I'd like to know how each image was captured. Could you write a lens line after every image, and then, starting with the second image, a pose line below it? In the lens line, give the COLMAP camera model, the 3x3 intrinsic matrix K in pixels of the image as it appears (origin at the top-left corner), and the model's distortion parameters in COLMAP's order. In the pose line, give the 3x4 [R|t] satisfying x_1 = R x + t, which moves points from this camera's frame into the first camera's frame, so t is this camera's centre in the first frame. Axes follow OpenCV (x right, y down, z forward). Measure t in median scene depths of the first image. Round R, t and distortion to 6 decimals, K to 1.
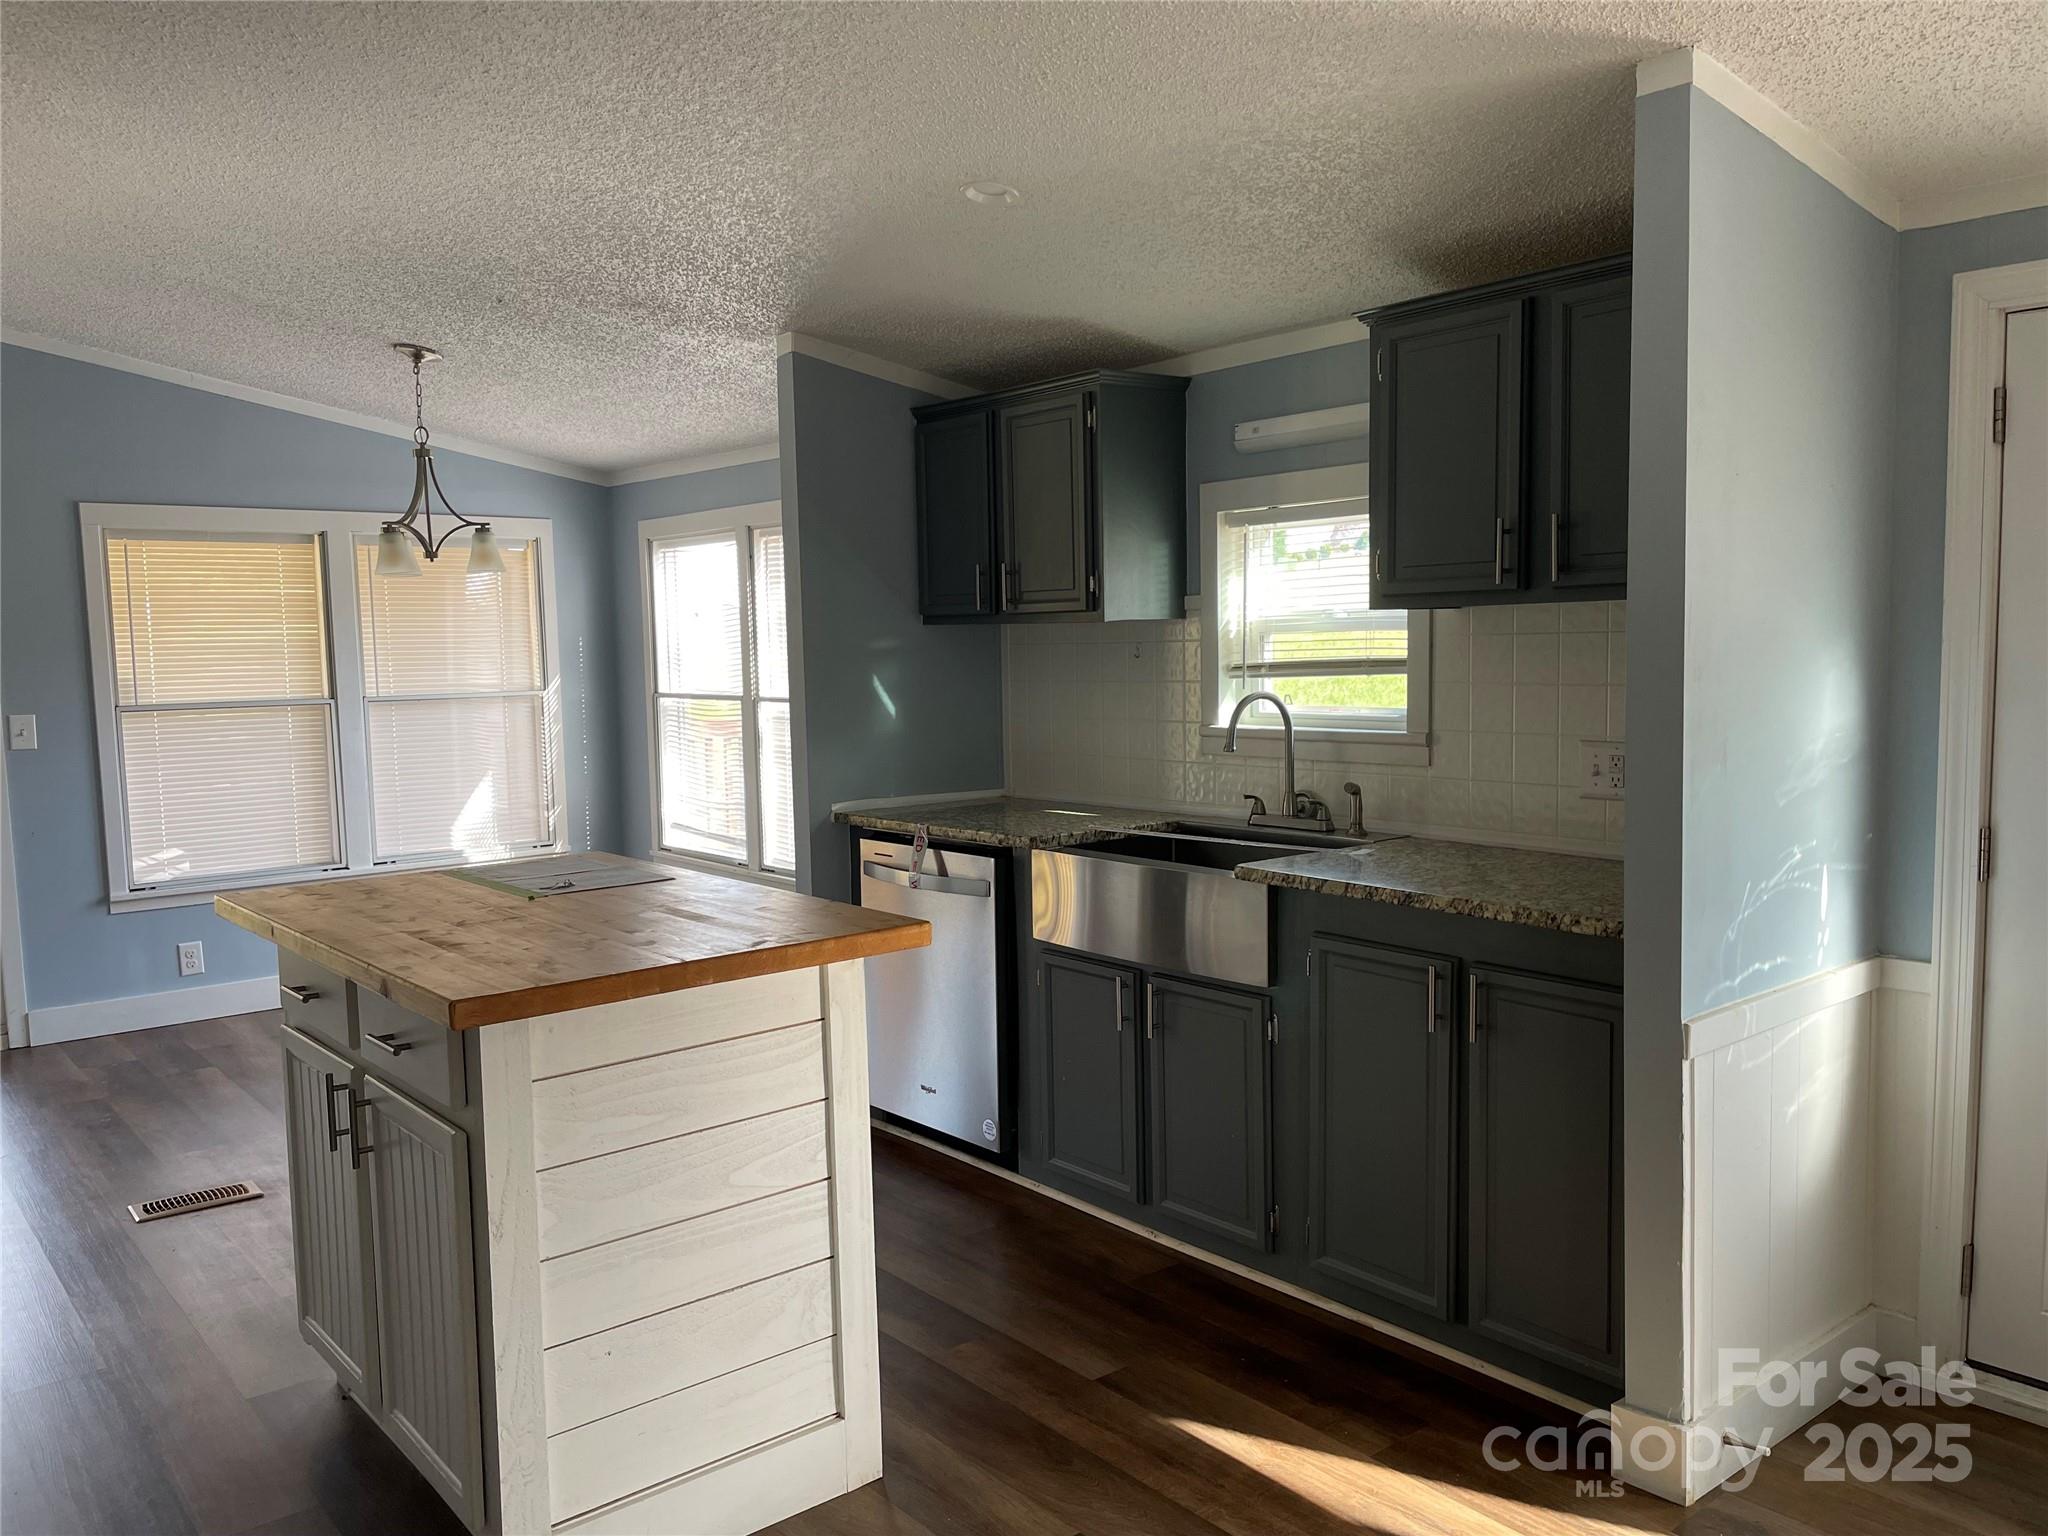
lens RADIAL K [[1532.5, 0, 999.1], [0, 1532.5, 793.7], [0, 0, 1]] dist [0.074336, -0.097869]
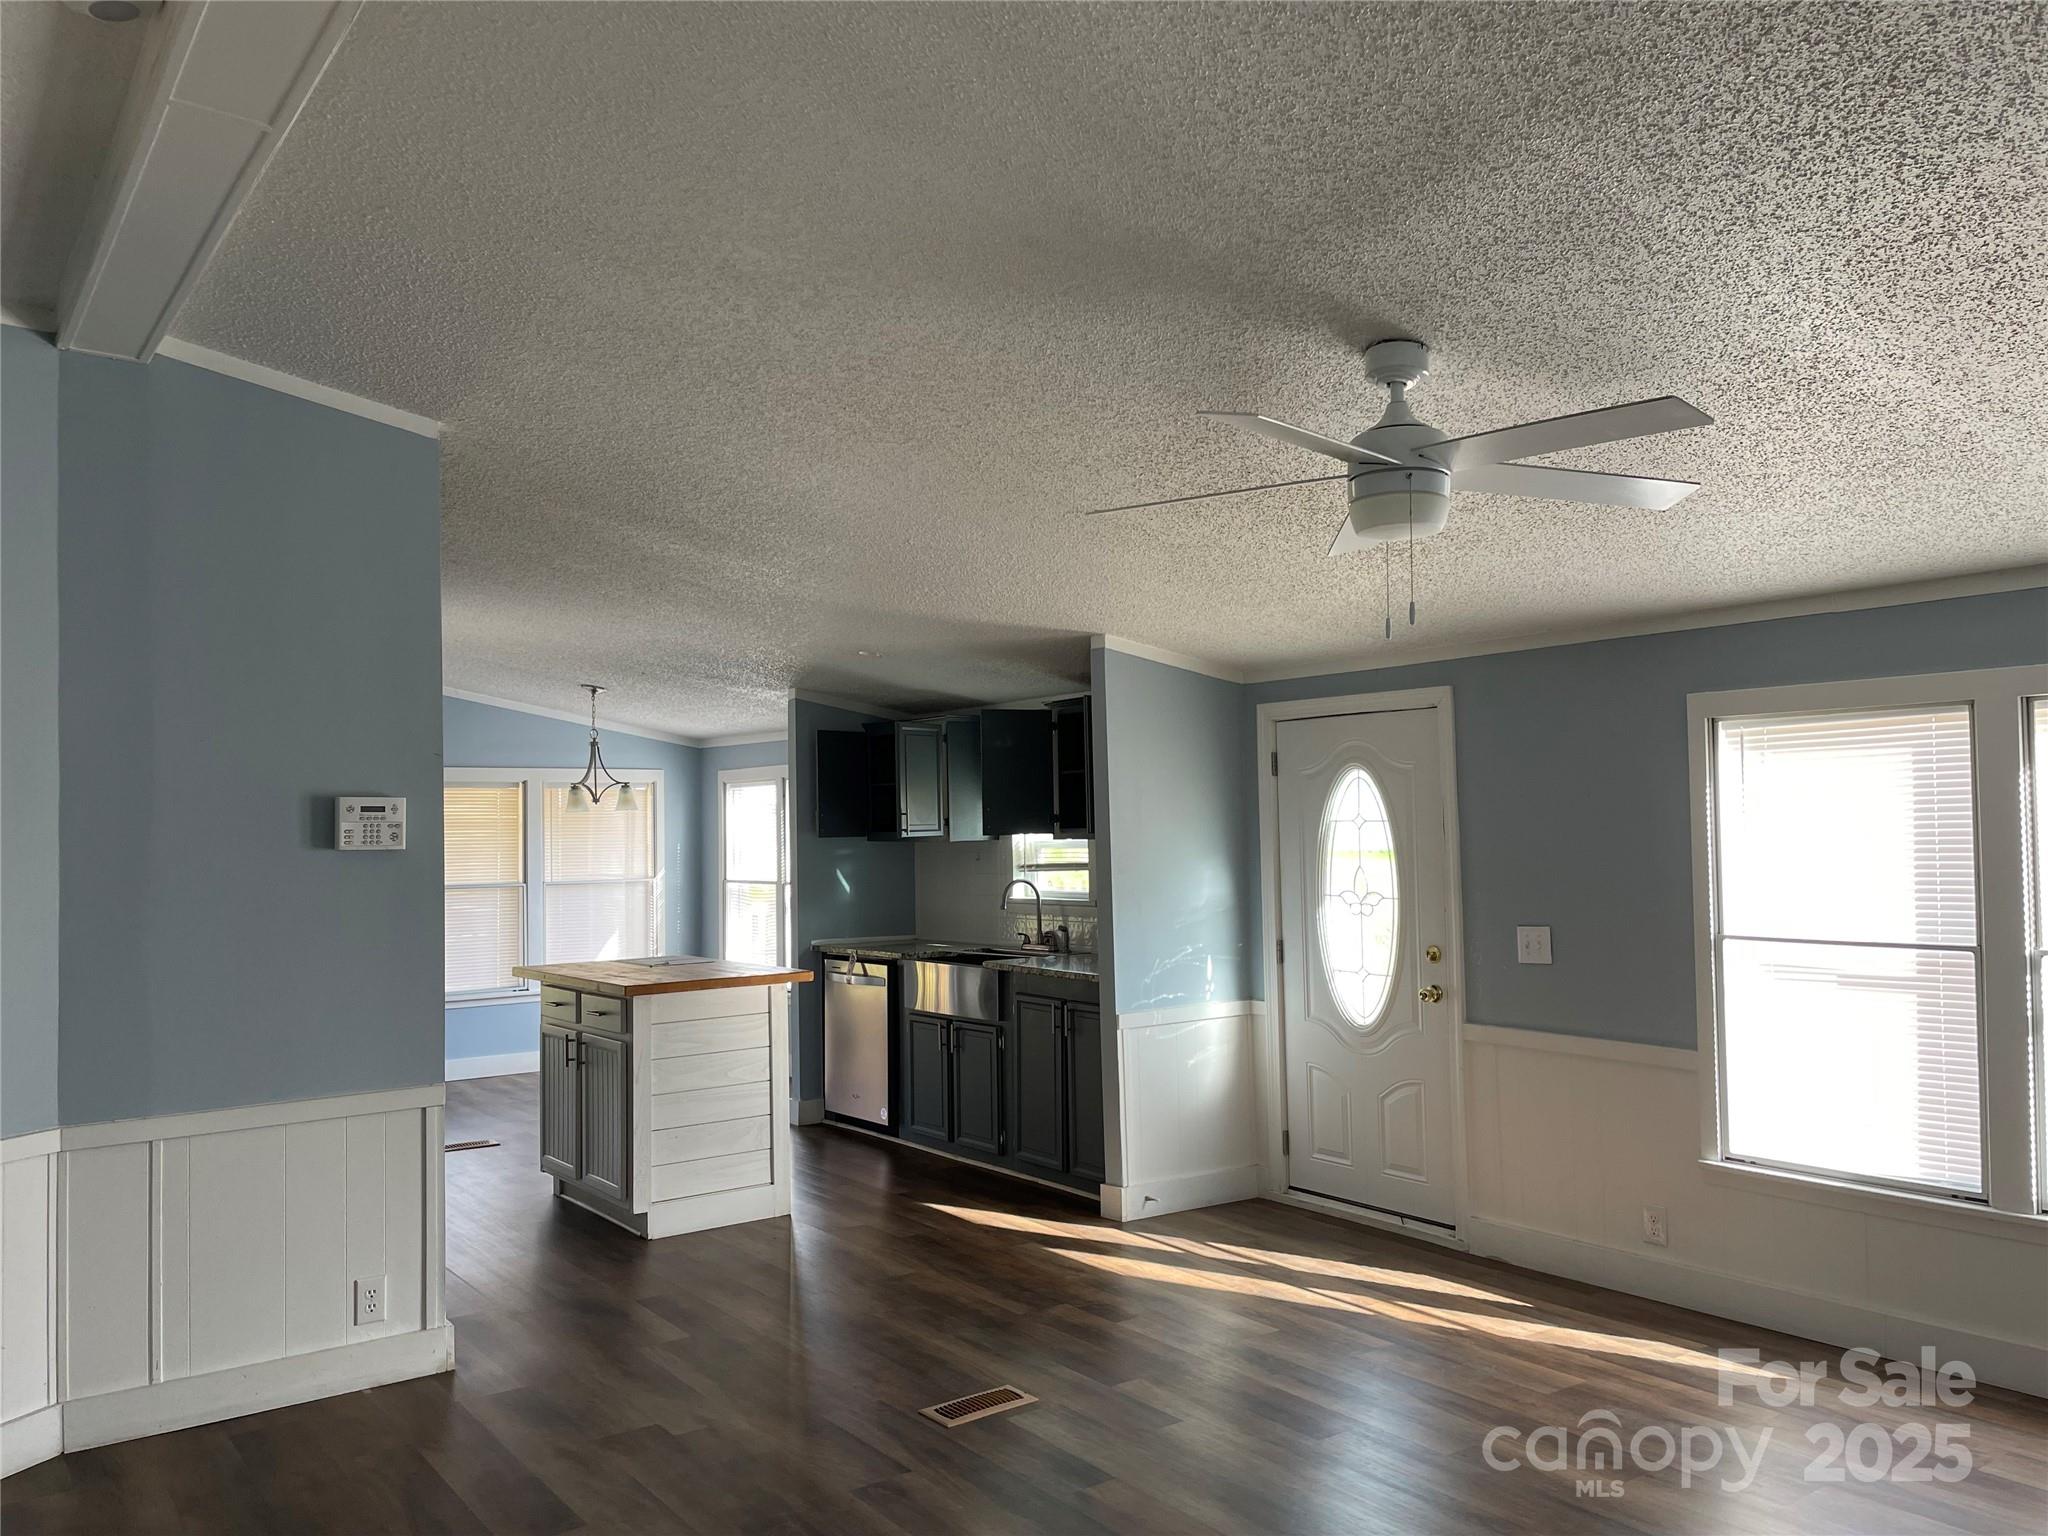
lens RADIAL K [[1532.5, 0, 1009.3], [0, 1532.5, 780.2], [0, 0, 1]] dist [0.074336, -0.097869]
pose [[0.998539, 0.002277, -0.053983, 0.199036], [-0.009450, 0.991072, -0.132996, 0.052052], [0.053198, 0.133311, 0.989645, -0.721603]]
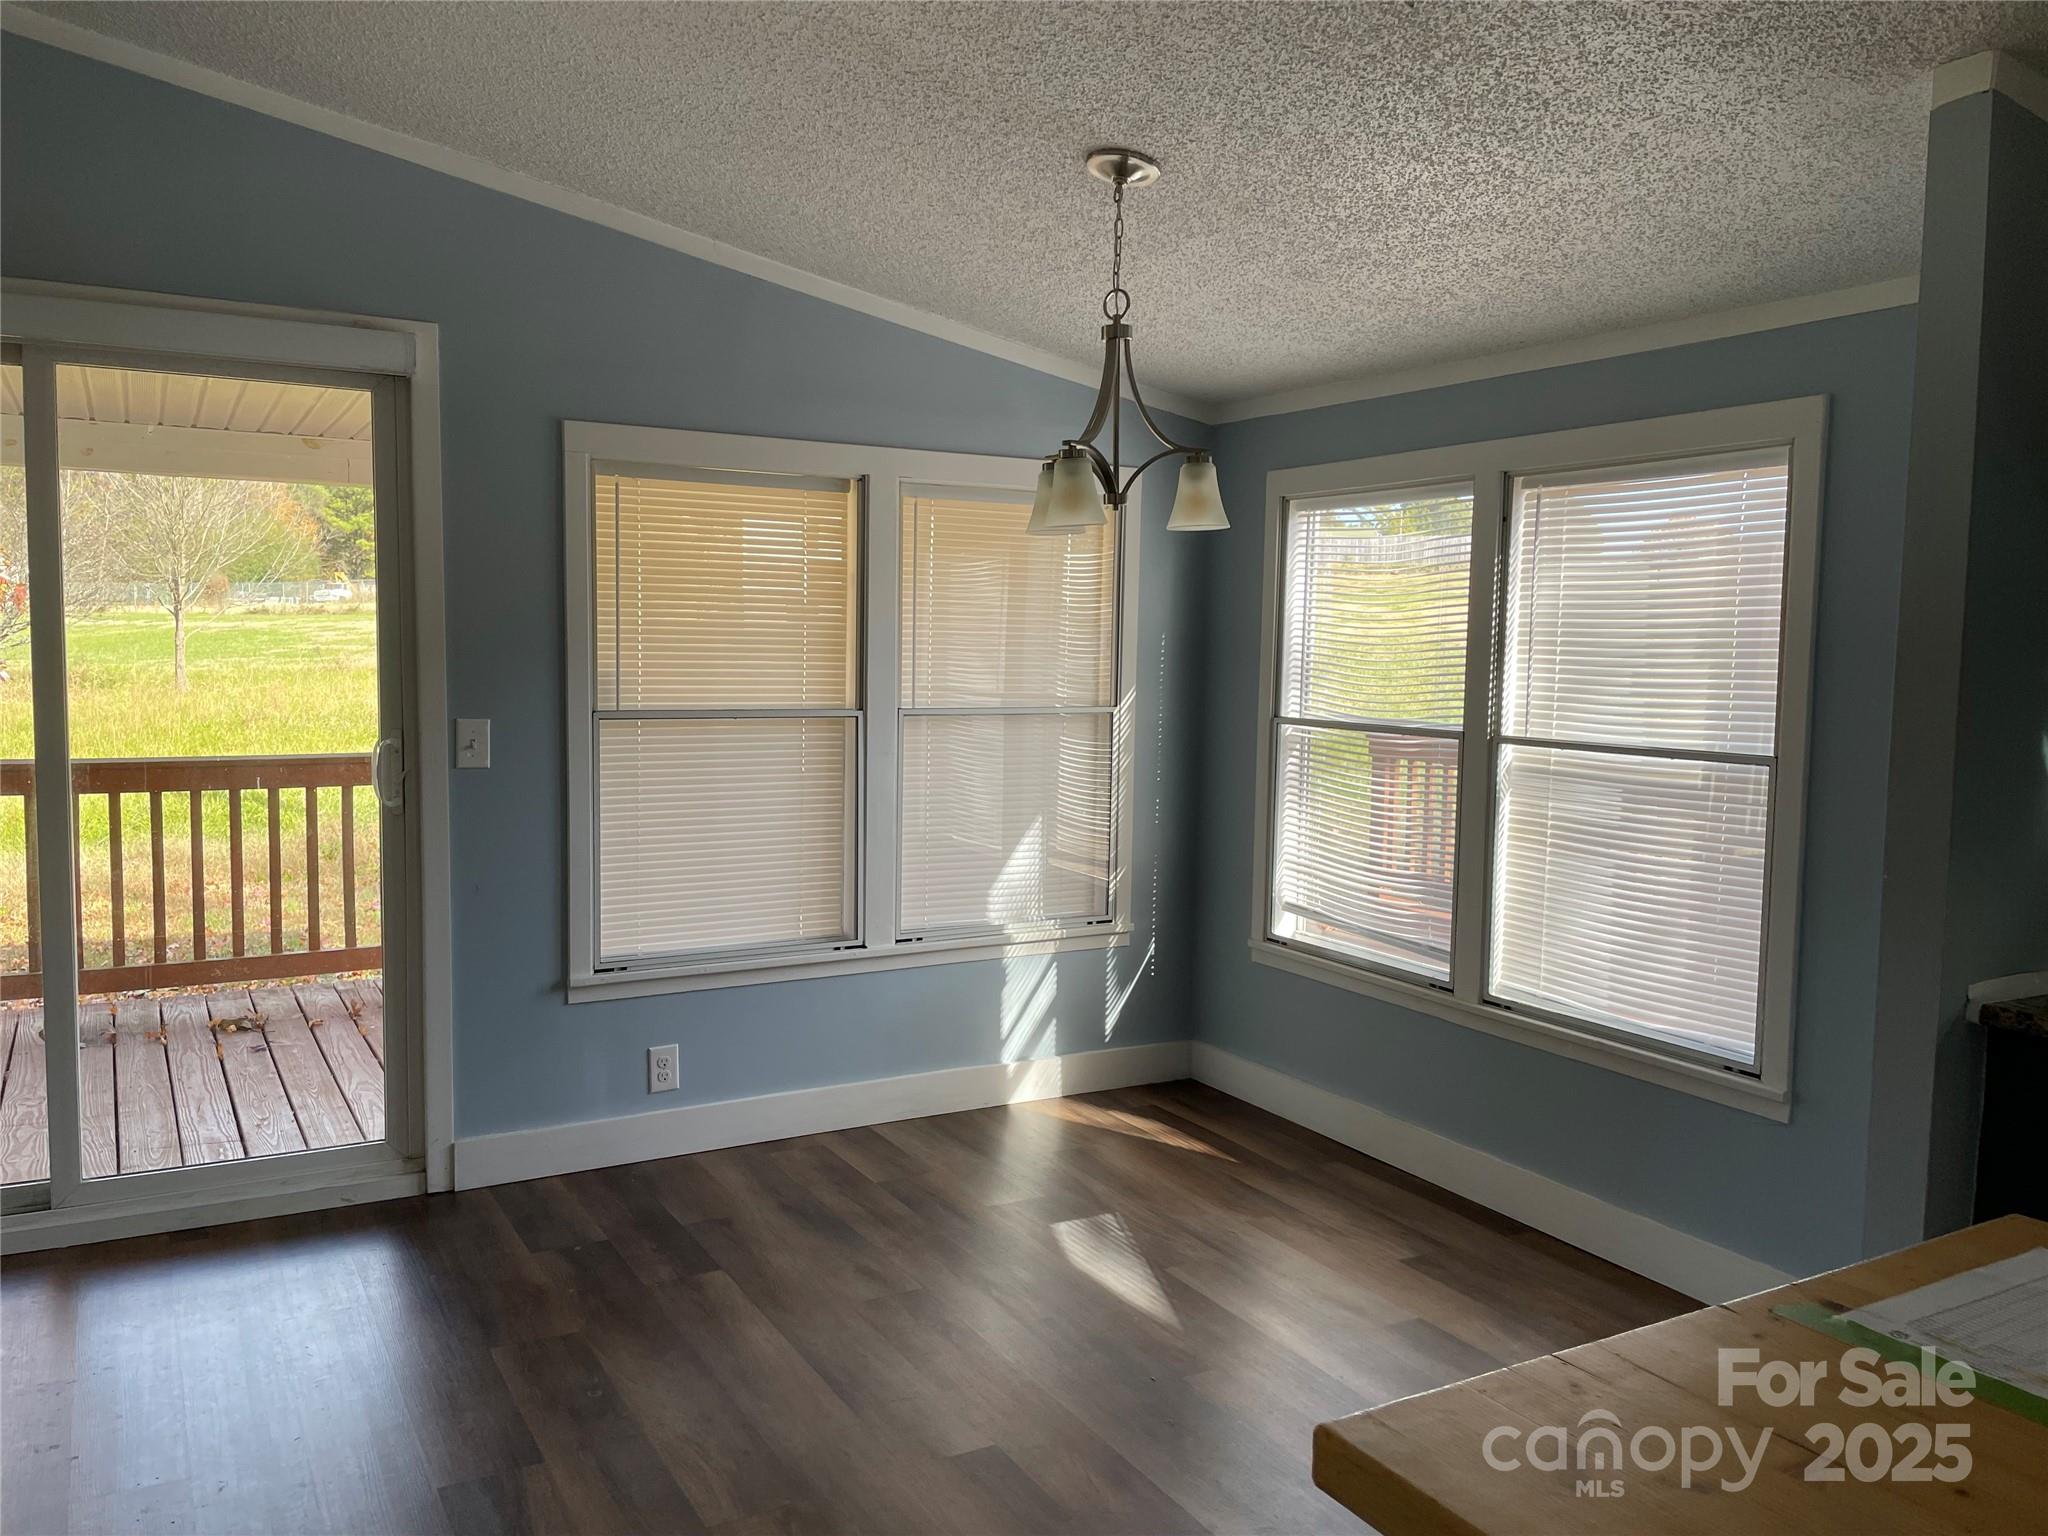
lens RADIAL K [[1532.5, 0, 1004.4], [0, 1532.5, 772.0], [0, 0, 1]] dist [0.074336, -0.097869]
pose [[0.984130, 0.051201, -0.169900, -0.306512], [-0.053491, 0.998528, -0.008923, -0.037487], [0.169193, 0.017870, 0.985421, 0.396740]]
